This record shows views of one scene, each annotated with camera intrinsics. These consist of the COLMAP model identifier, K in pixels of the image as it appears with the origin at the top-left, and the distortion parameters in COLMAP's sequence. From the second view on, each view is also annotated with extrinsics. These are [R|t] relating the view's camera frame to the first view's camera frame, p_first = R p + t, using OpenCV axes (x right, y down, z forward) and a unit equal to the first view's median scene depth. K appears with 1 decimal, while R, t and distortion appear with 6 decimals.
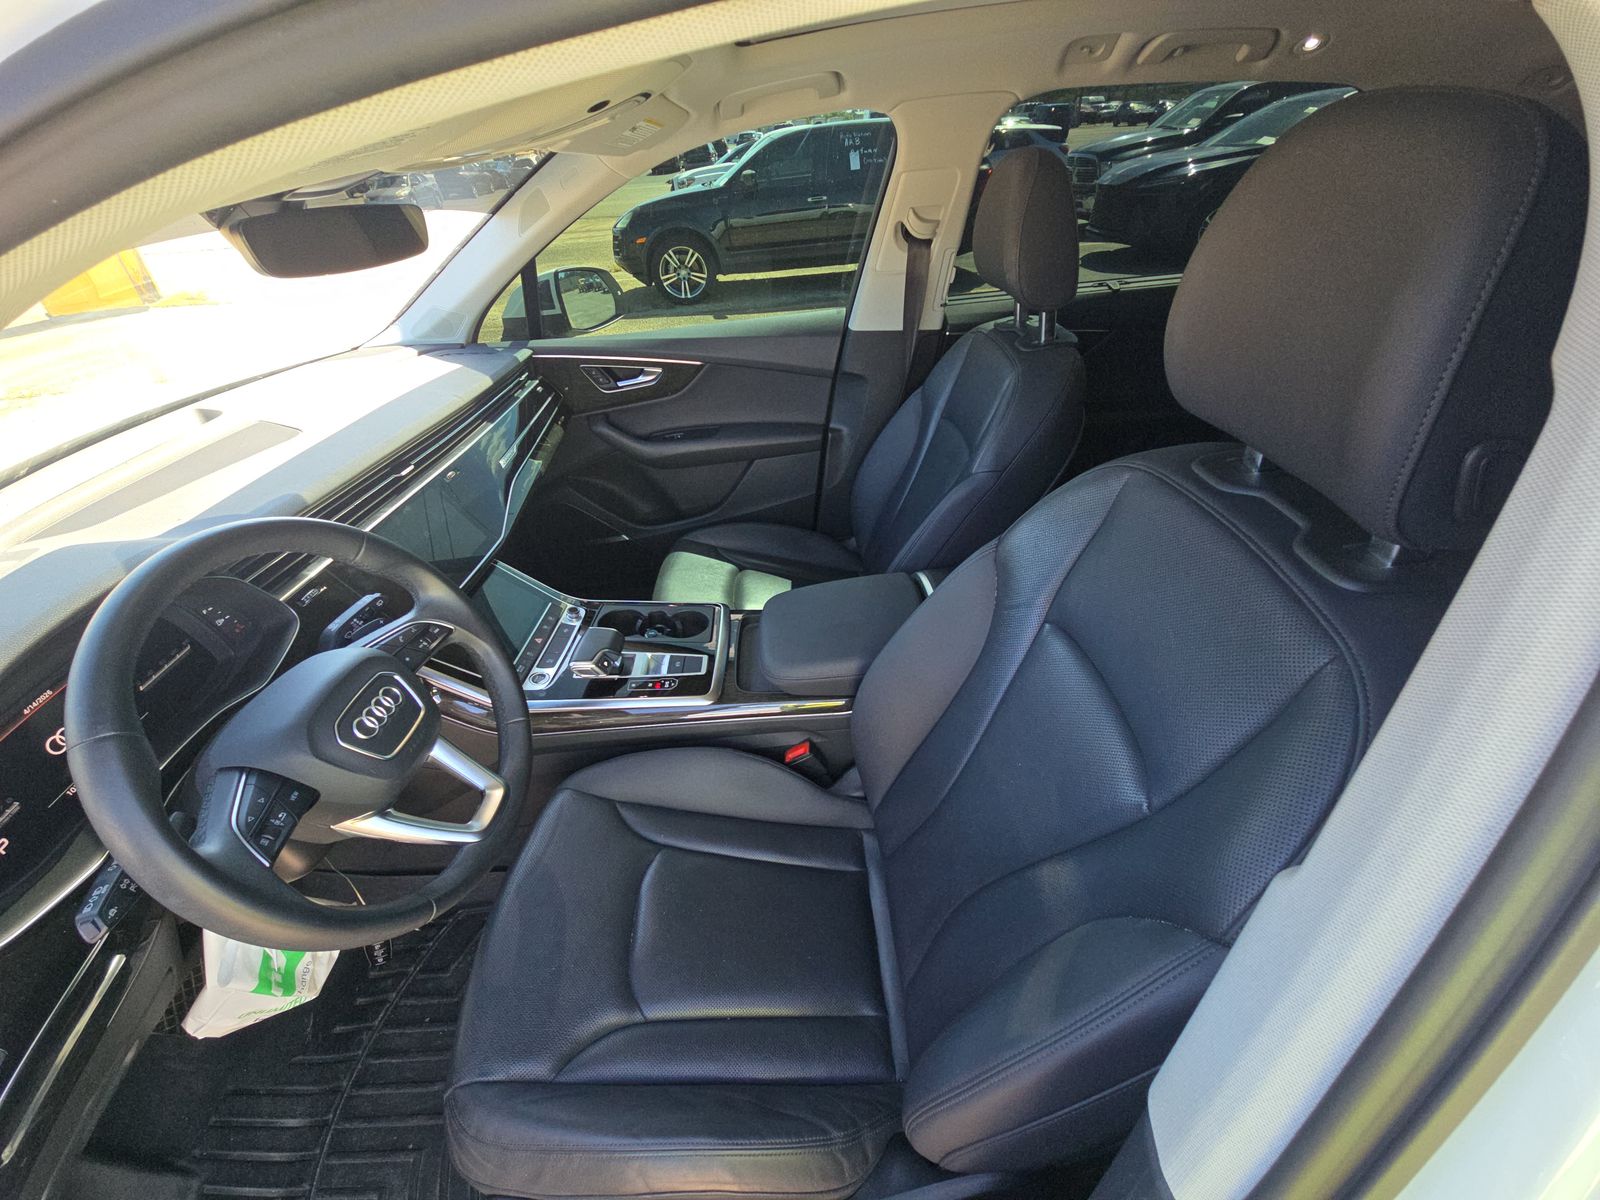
lens RADIAL K [[636.0, 0, 799.4], [0, 636.0, 602.2], [0, 0, 1]] dist [0.036376, -0.021471]
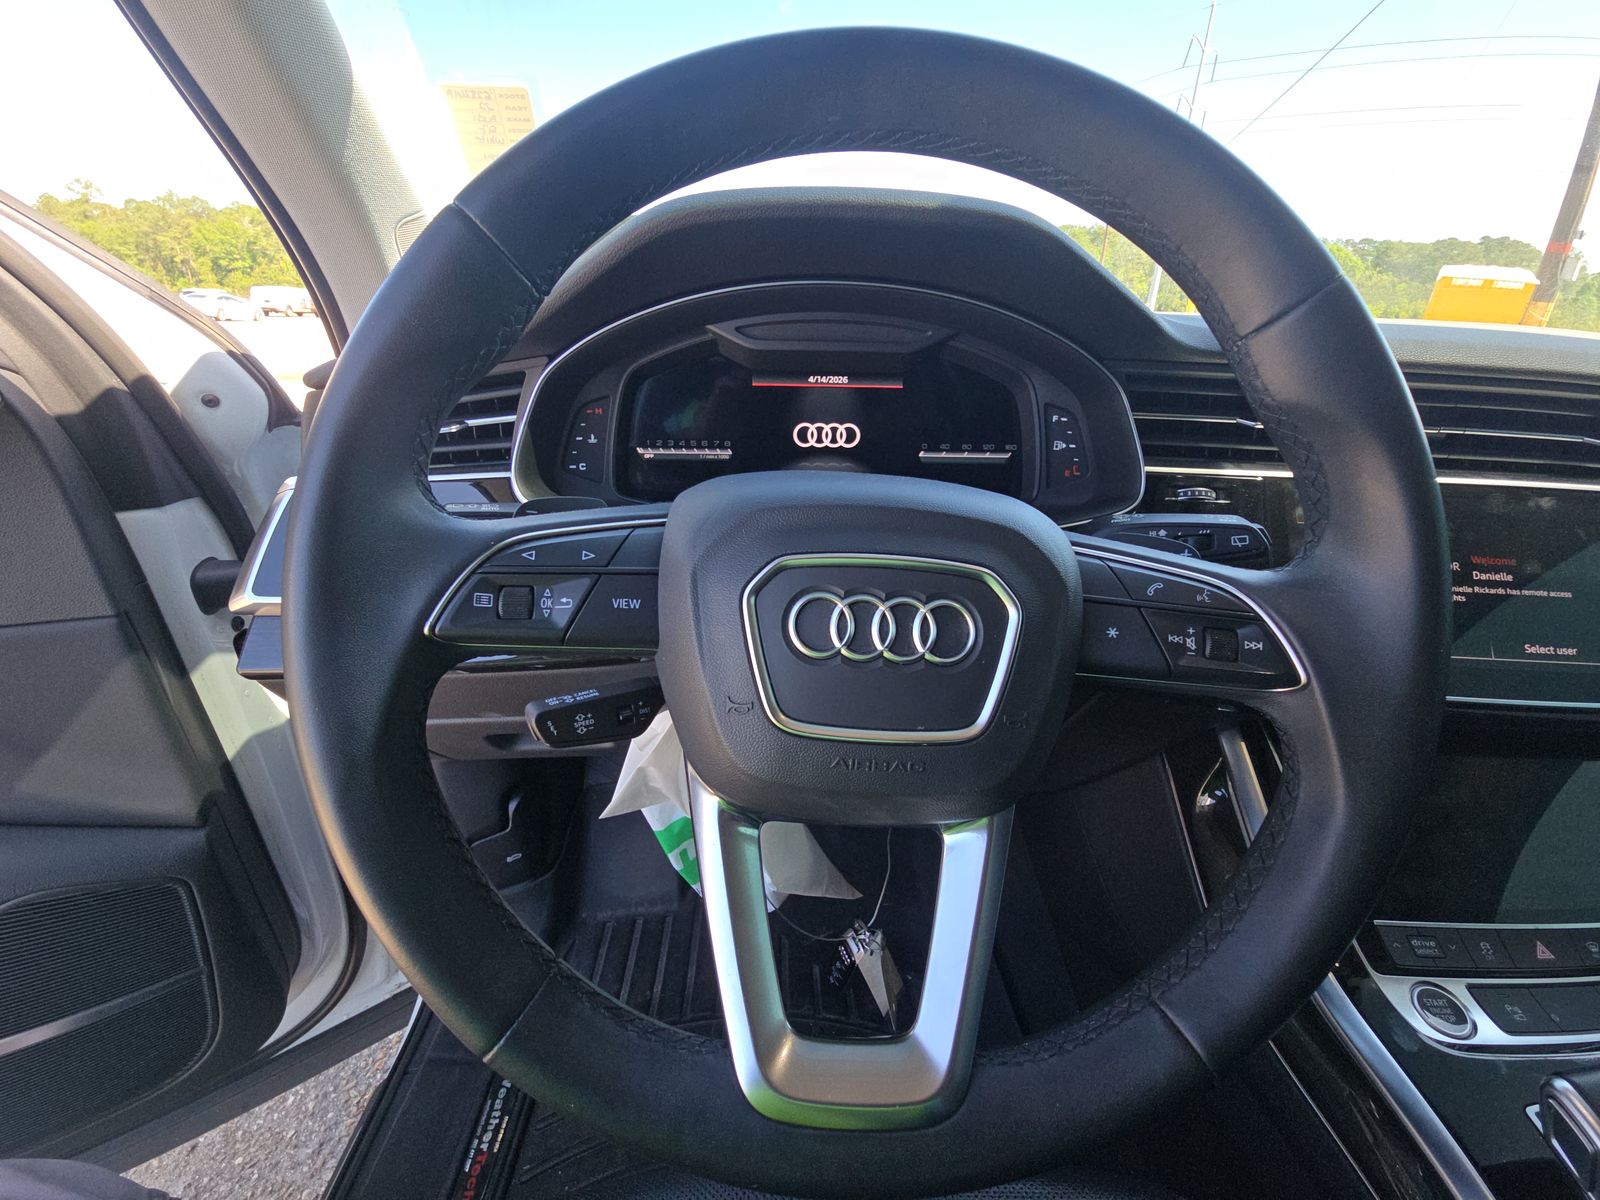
lens RADIAL K [[650.1, 0, 802.4], [0, 650.1, 596.2], [0, 0, 1]] dist [0.011831, -0.009935]
pose [[-0.025538, 0.491197, -0.870674, -0.276454], [-0.583148, 0.700098, 0.412069, 0.023451], [0.811965, 0.518255, 0.268561, 0.700268]]
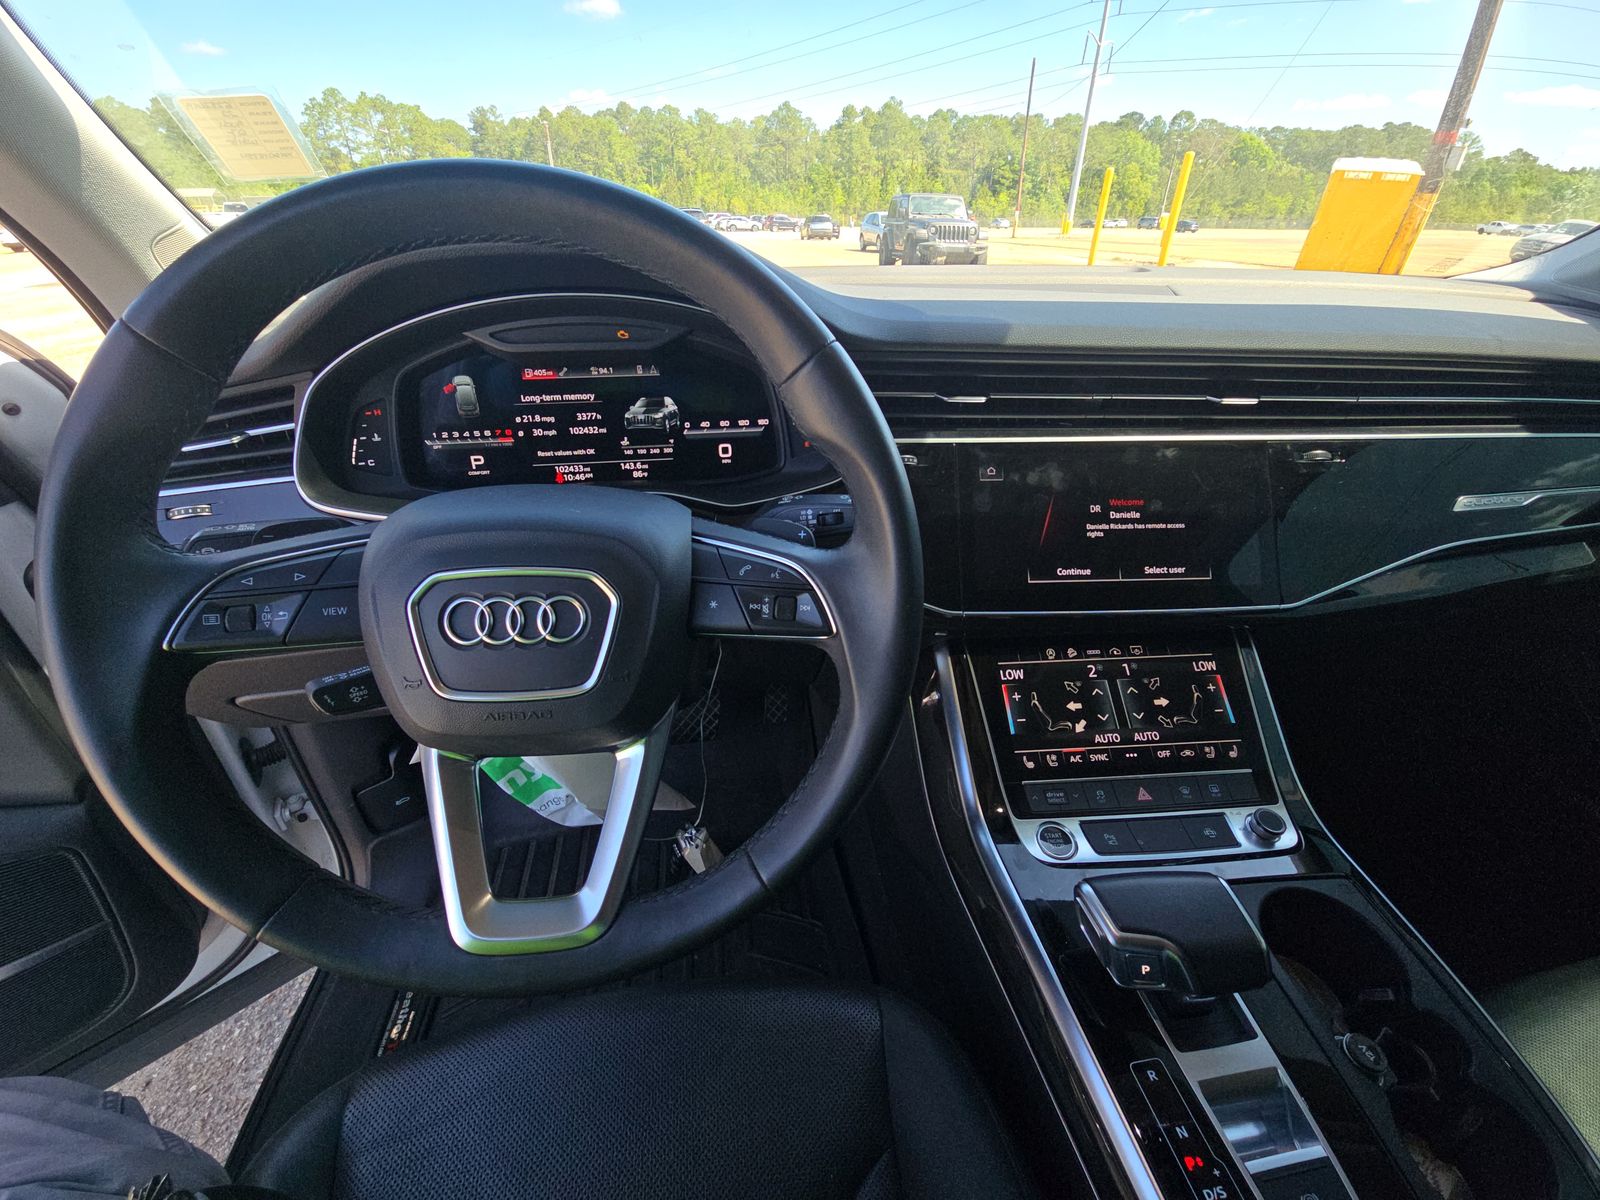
lens RADIAL K [[646.5, 0, 802.1], [0, 646.5, 597.5], [0, 0, 1]] dist [0.010355, -0.007938]
pose [[0.087023, 0.589675, -0.802938, -0.188288], [-0.574059, 0.688405, 0.443346, -0.166146], [0.814177, 0.422352, 0.398415, 0.797103]]
